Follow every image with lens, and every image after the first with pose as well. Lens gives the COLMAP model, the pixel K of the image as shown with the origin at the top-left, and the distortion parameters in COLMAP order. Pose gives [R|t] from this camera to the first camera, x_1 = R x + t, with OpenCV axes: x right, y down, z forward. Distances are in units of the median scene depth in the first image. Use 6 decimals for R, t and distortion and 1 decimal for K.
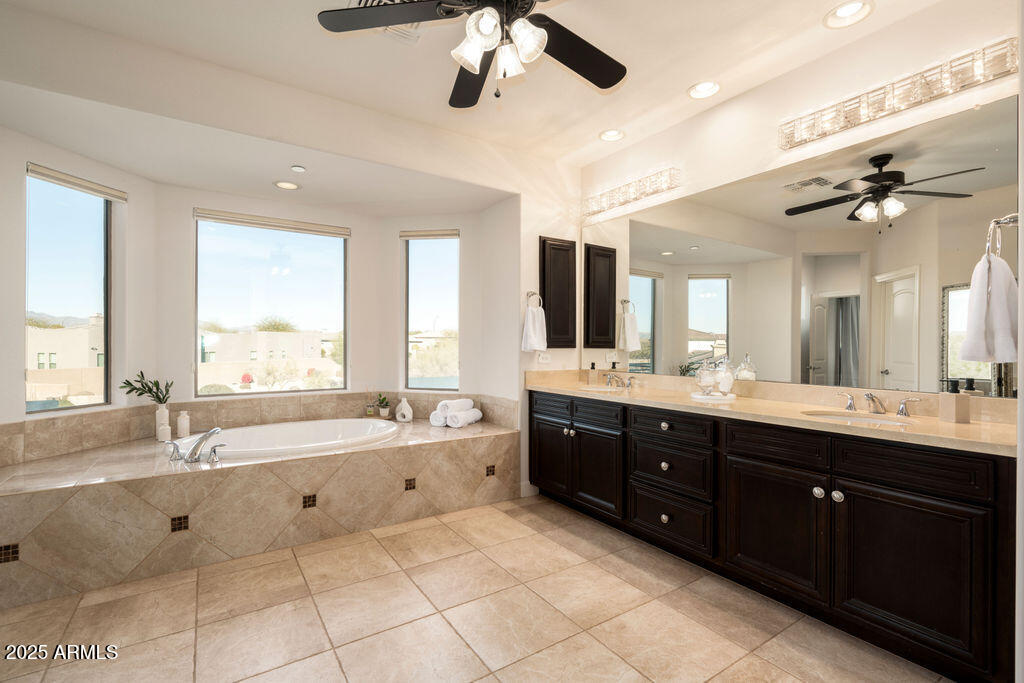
lens RADIAL K [[461.4, 0, 510.2], [0, 461.4, 344.6], [0, 0, 1]] dist [-0.004166, -0.000580]
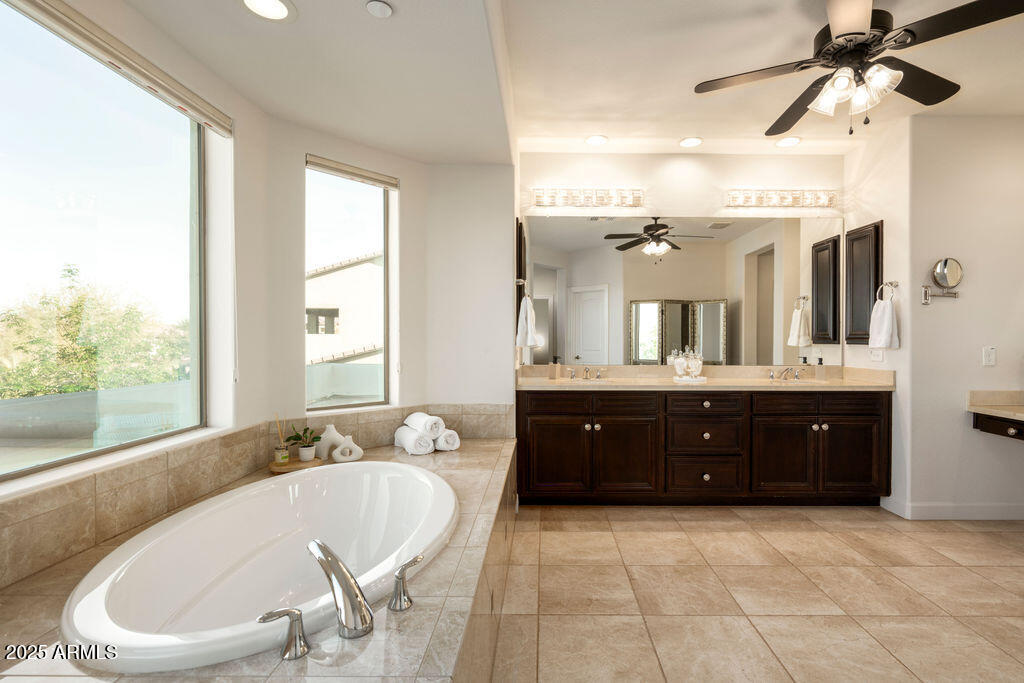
lens RADIAL K [[474.1, 0, 549.9], [0, 474.1, 343.2], [0, 0, 1]] dist [-0.001440, -0.000064]
pose [[0.540398, -0.009553, 0.841356, -0.940900], [-0.003918, 0.999896, 0.013870, -0.006968], [-0.841401, -0.010792, 0.540304, 0.628267]]
